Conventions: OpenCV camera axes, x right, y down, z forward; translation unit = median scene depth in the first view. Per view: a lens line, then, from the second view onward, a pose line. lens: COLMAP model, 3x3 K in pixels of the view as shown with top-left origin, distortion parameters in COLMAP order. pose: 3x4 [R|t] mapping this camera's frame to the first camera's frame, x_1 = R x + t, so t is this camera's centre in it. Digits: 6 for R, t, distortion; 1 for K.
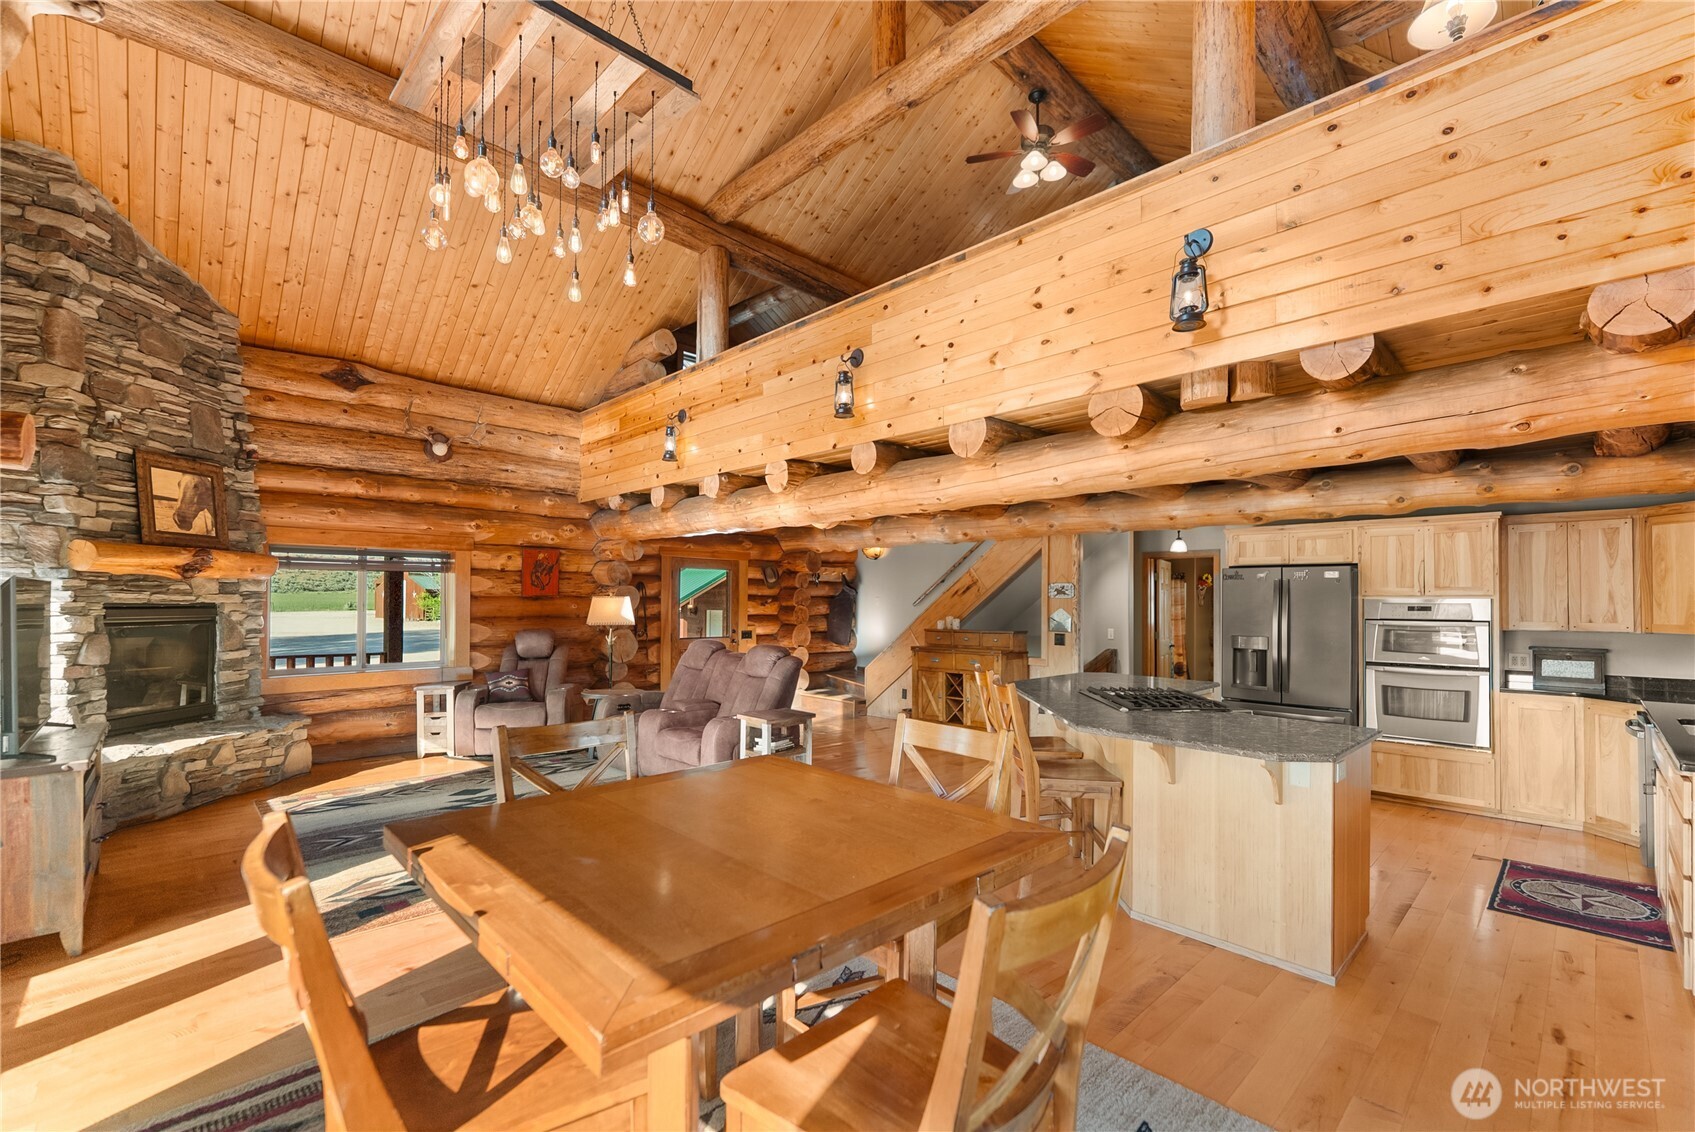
lens RADIAL K [[721.2, 0, 846.0], [0, 721.2, 594.3], [0, 0, 1]] dist [-0.002052, -0.000421]
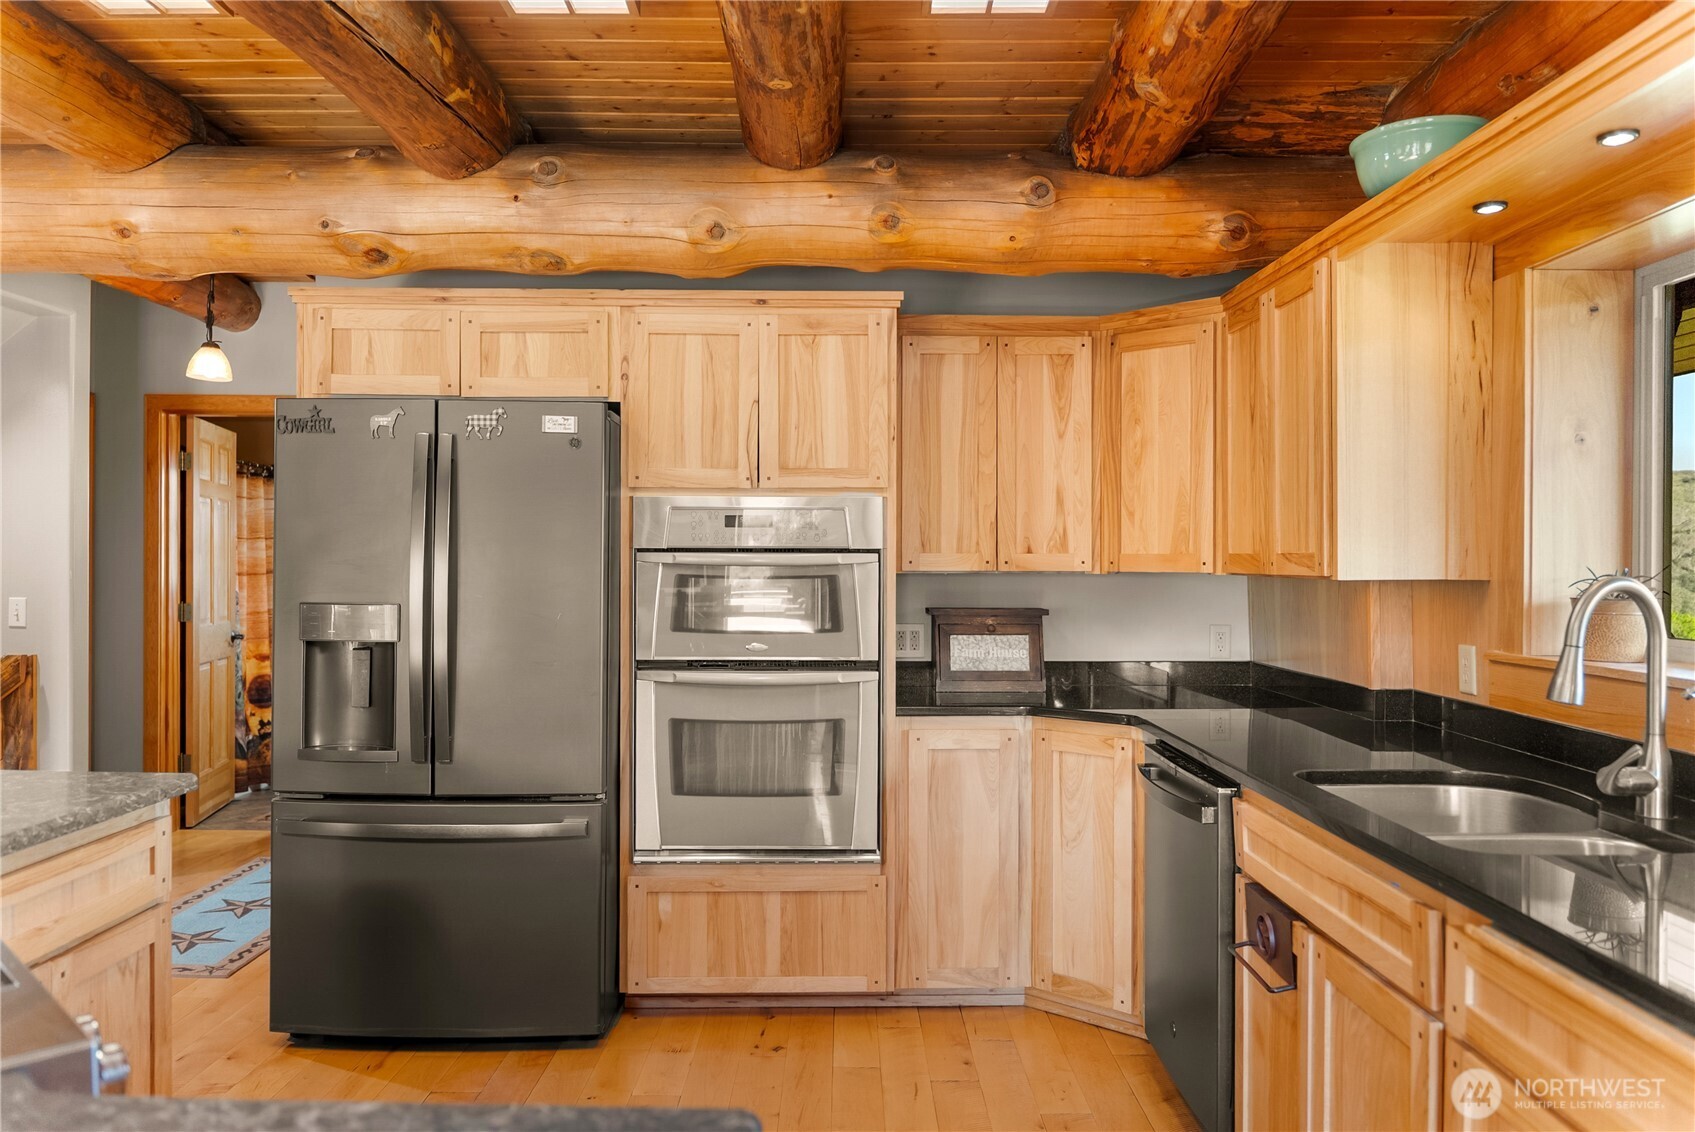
lens RADIAL K [[1220.4, 0, 848.1], [0, 1220.4, 562.9], [0, 0, 1]] dist [0.008353, -0.001361]
pose [[0.687783, -0.001597, 0.725915, 0.438061], [-0.008152, 0.999918, 0.009923, 0.045806], [-0.725871, -0.012743, 0.687713, 0.631081]]
